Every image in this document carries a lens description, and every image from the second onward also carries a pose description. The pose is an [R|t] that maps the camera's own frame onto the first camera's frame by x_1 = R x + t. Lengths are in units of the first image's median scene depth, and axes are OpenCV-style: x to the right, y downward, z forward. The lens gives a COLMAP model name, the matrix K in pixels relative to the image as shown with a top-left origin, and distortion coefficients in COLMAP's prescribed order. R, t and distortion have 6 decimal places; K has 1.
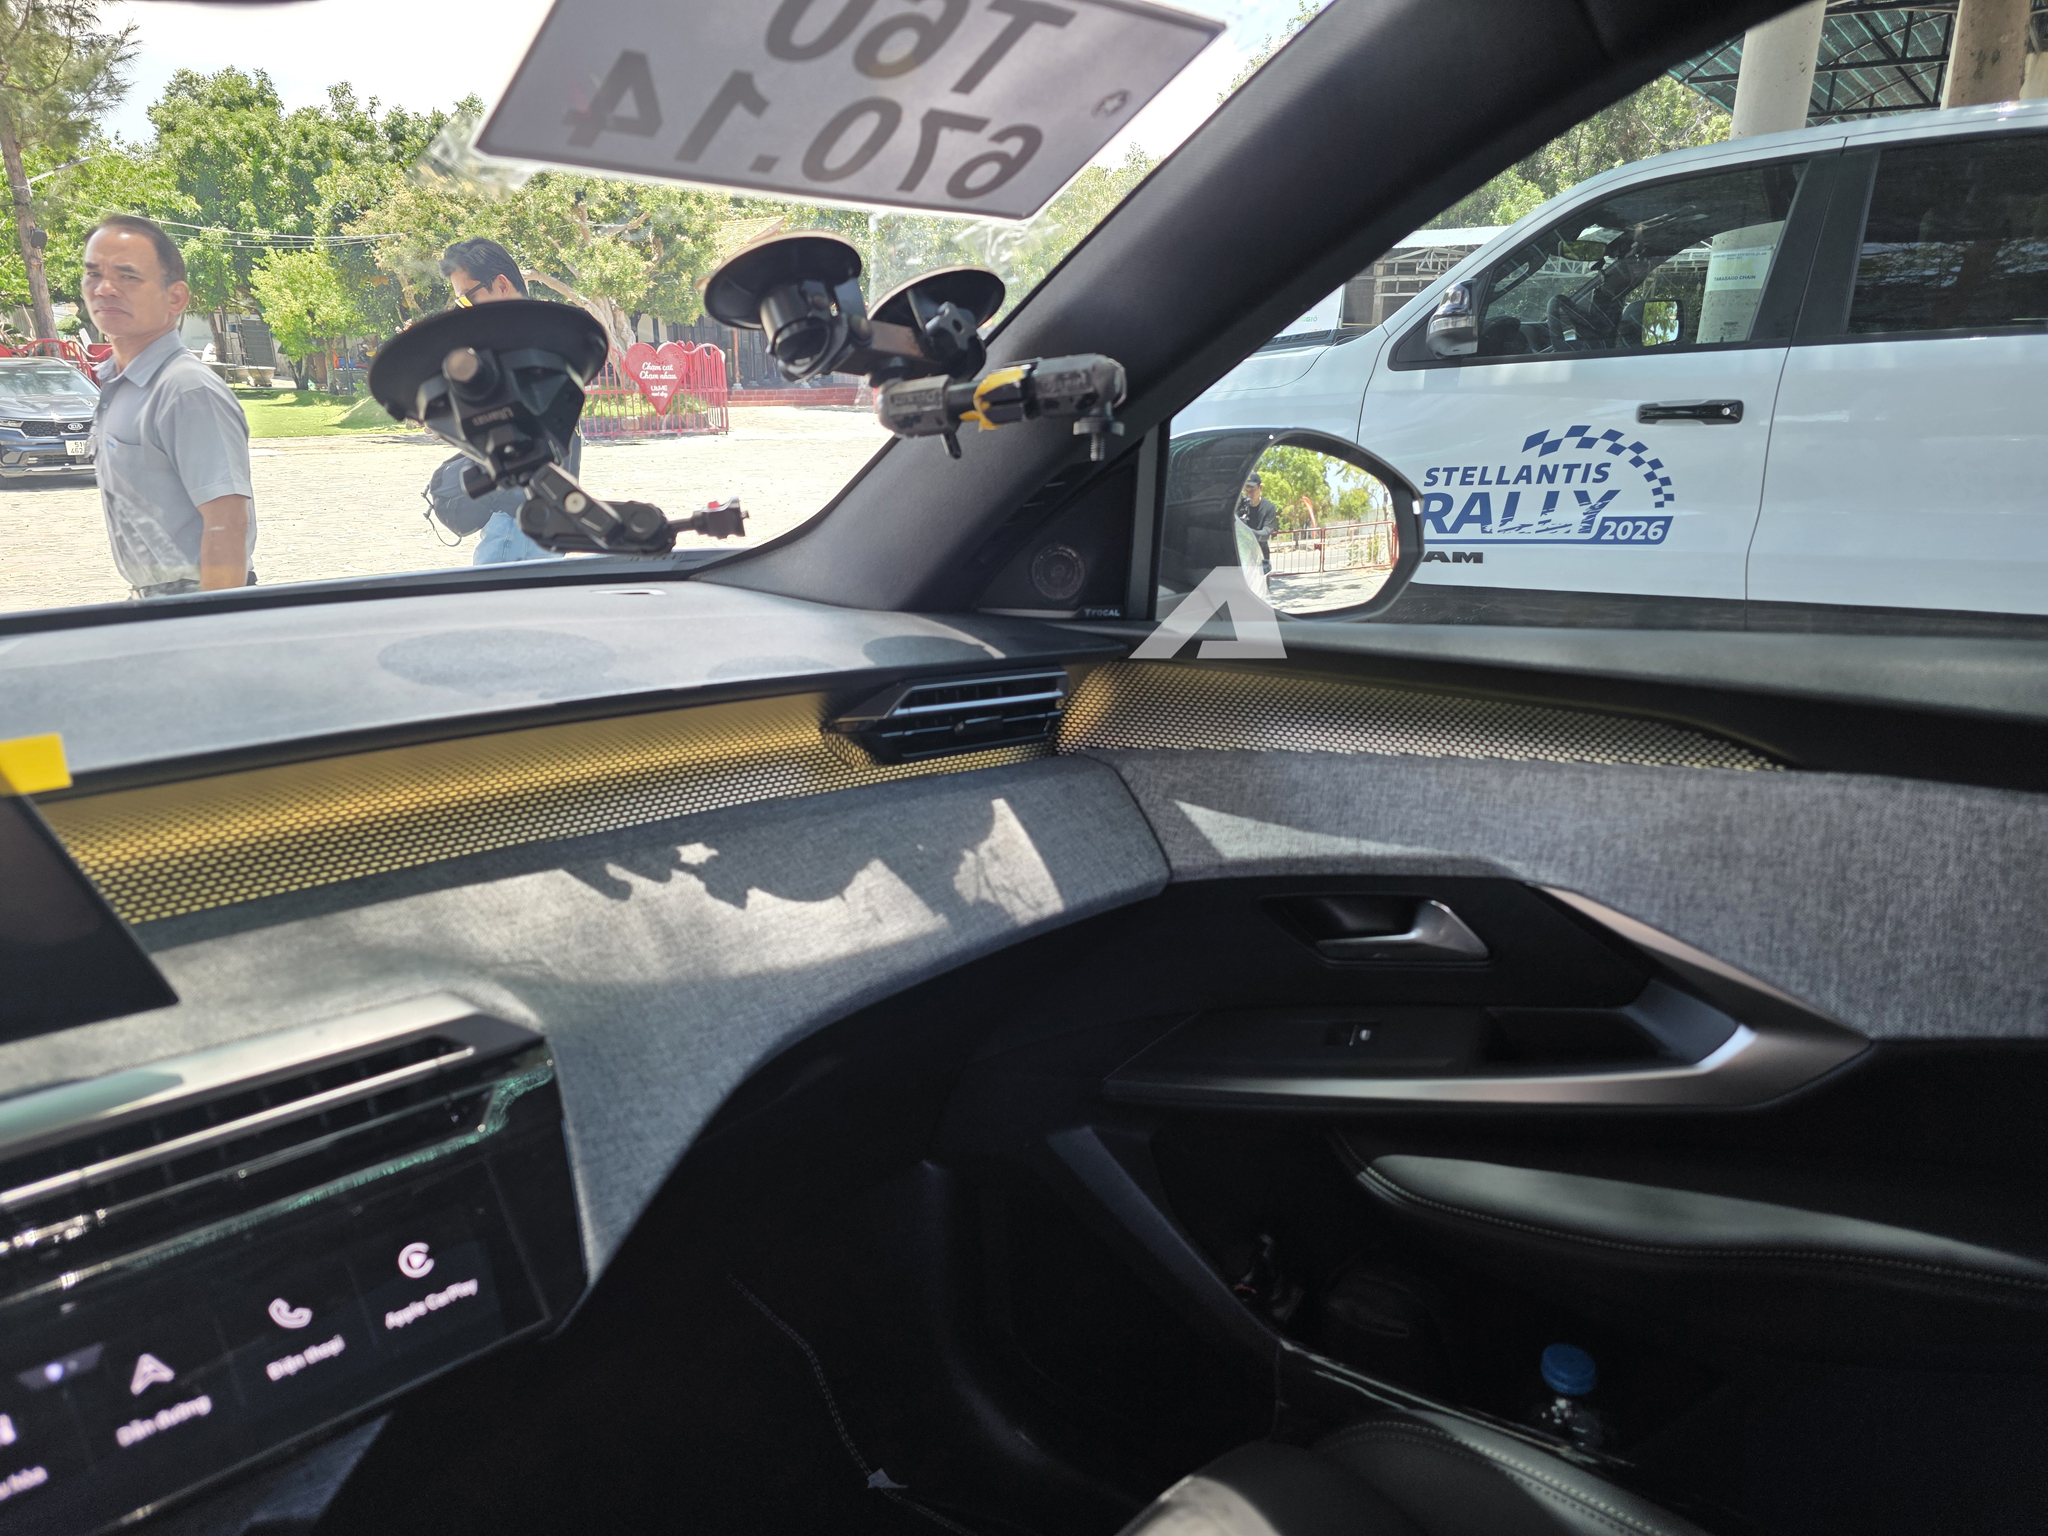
lens RADIAL K [[1370.9, 0, 1020.2], [0, 1370.9, 777.1], [0, 0, 1]] dist [0.057580, -0.051826]
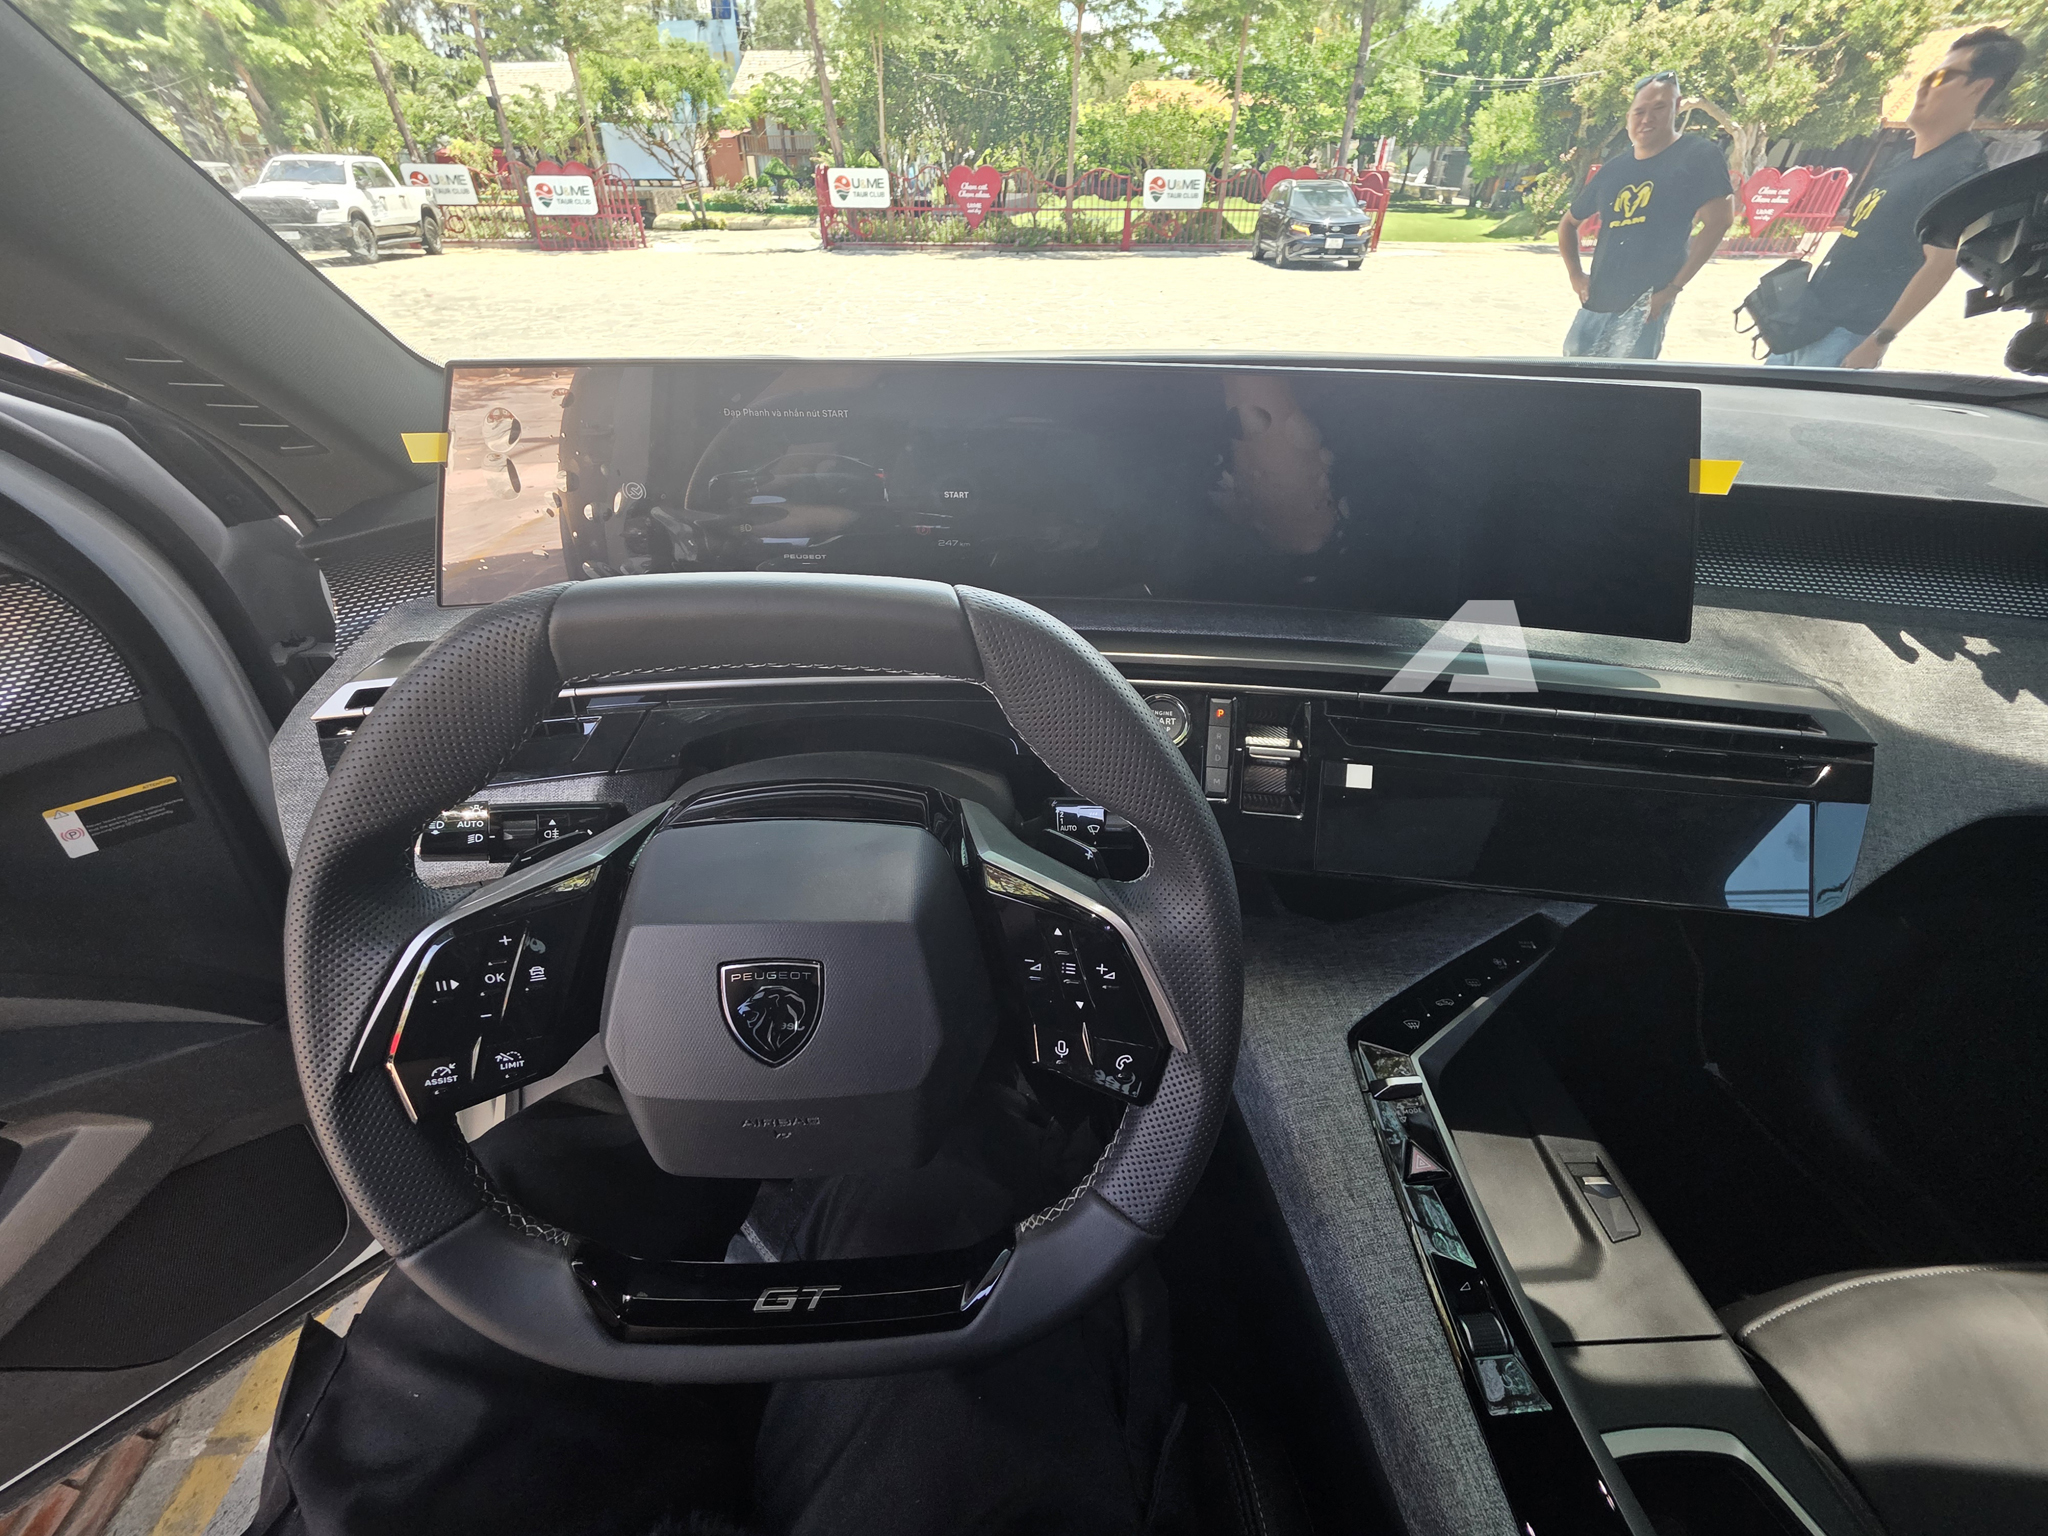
lens RADIAL K [[819.0, 0, 1024.0], [0, 819.0, 768.0], [0, 0, 1]] dist [0.002434, 0.000430]
pose [[0.638476, 0.457060, -0.619229, -0.221682], [-0.233654, 0.881705, 0.409880, 0.039819], [0.733317, -0.117014, 0.669741, -0.128795]]
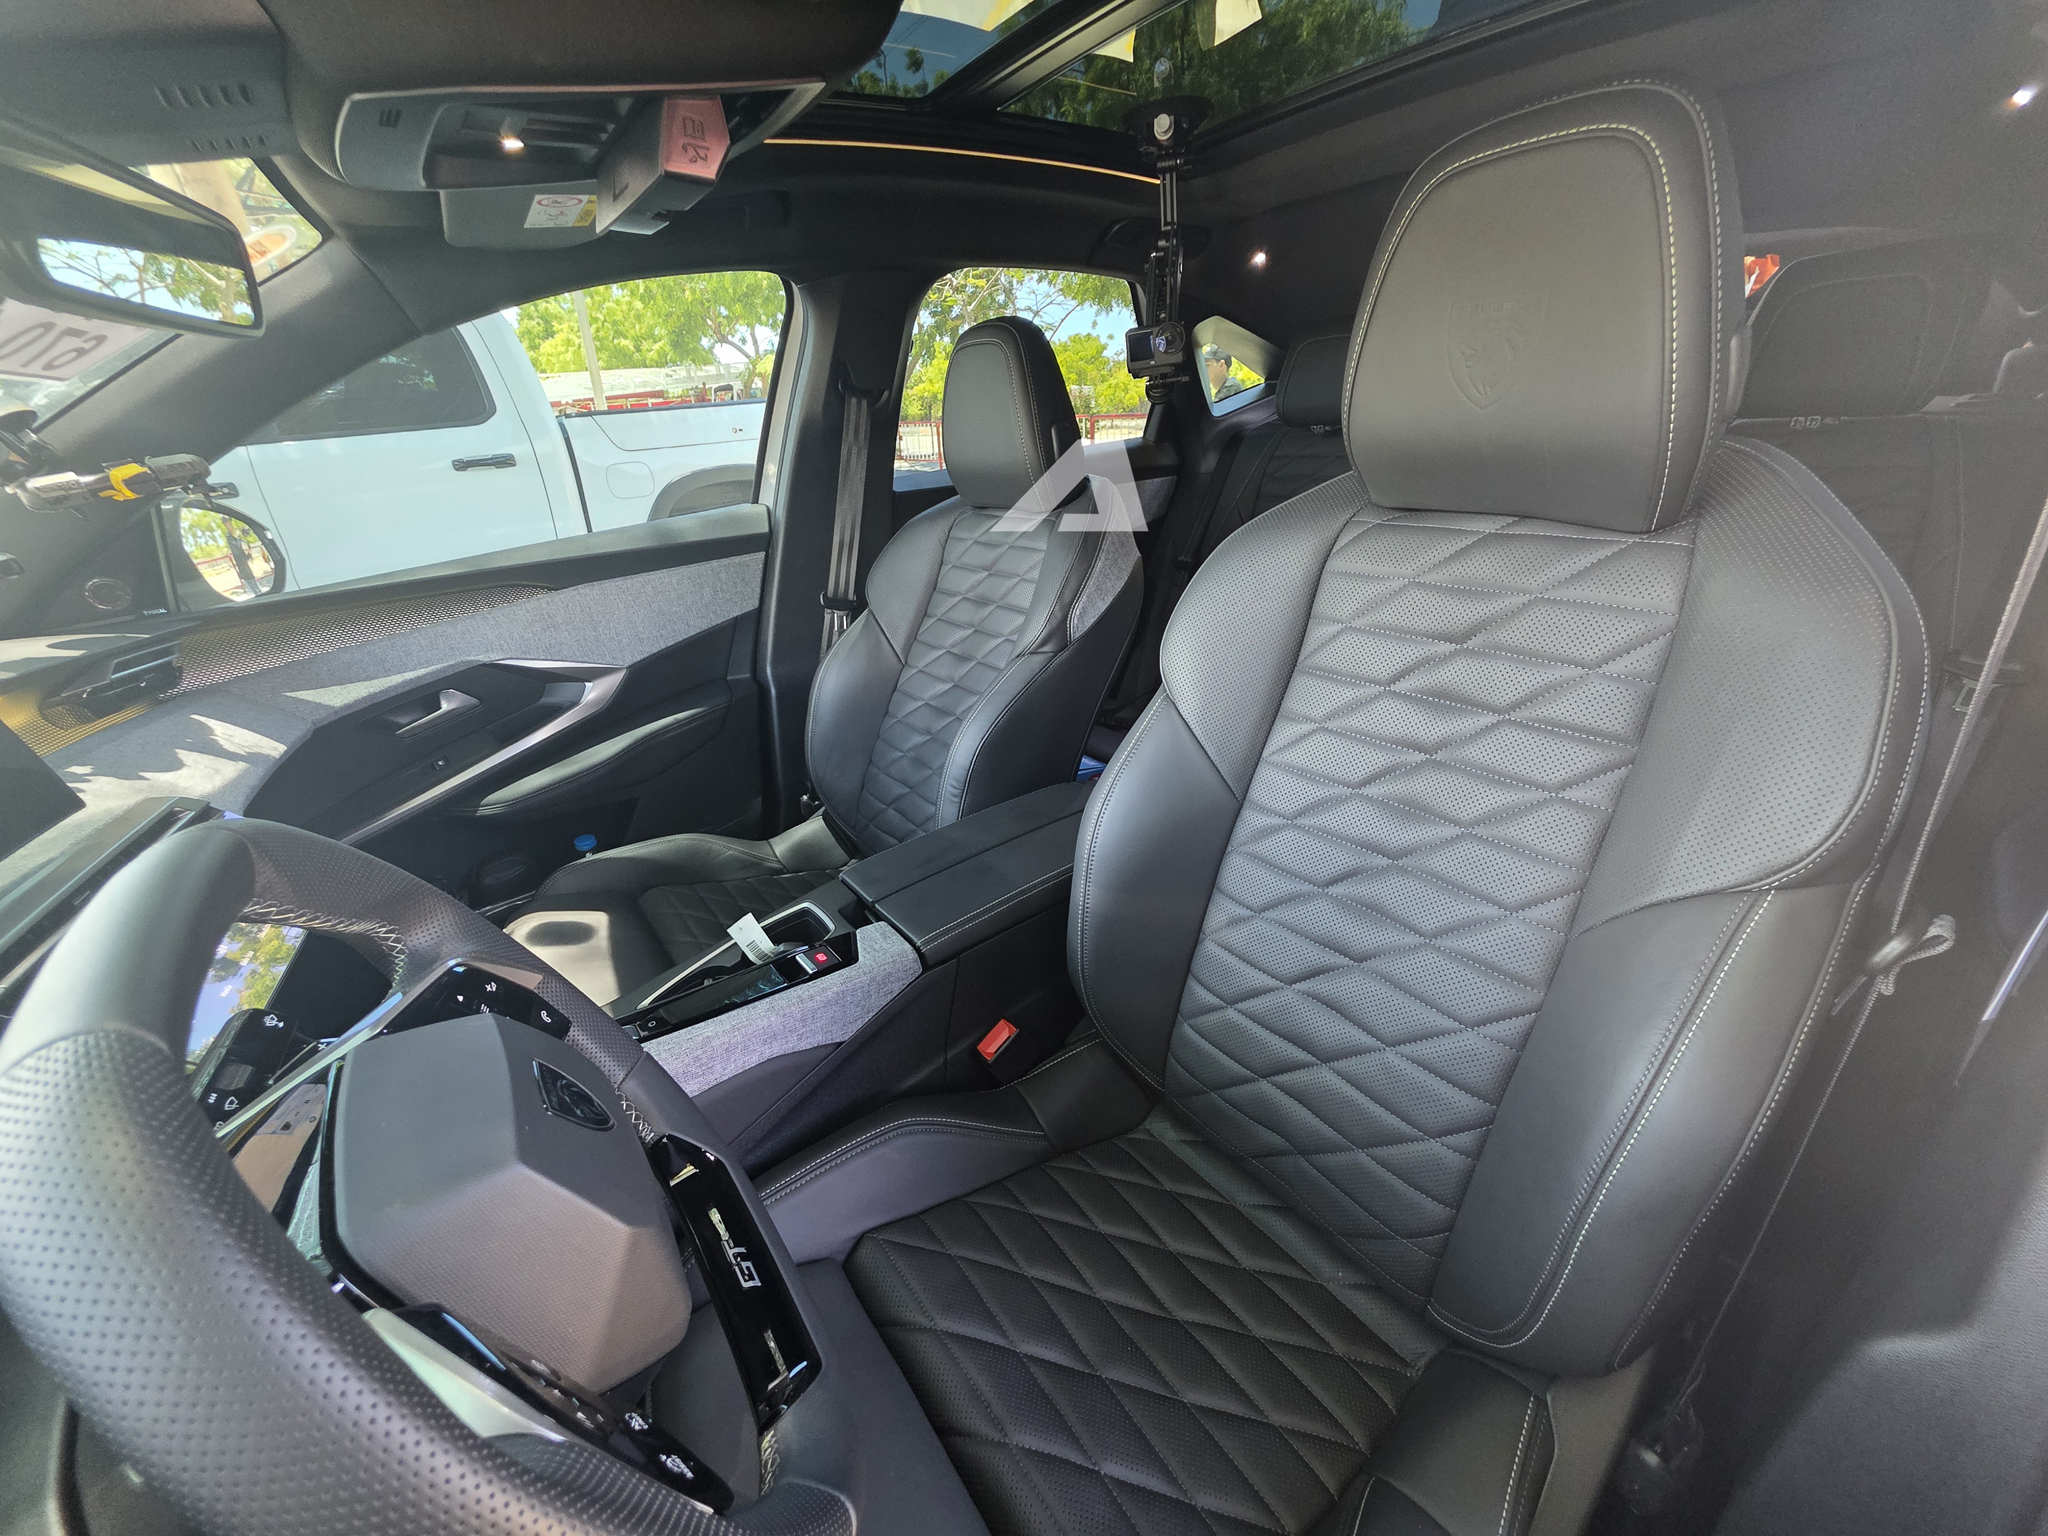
lens RADIAL K [[819.0, 0, 1024.0], [0, 819.0, 768.0], [0, 0, 1]] dist [0.002434, 0.000430]
pose [[0.287364, -0.397273, 0.871548, -0.621306], [0.323445, 0.896726, 0.302103, 0.098245], [-0.901557, 0.195084, 0.386183, -0.342601]]
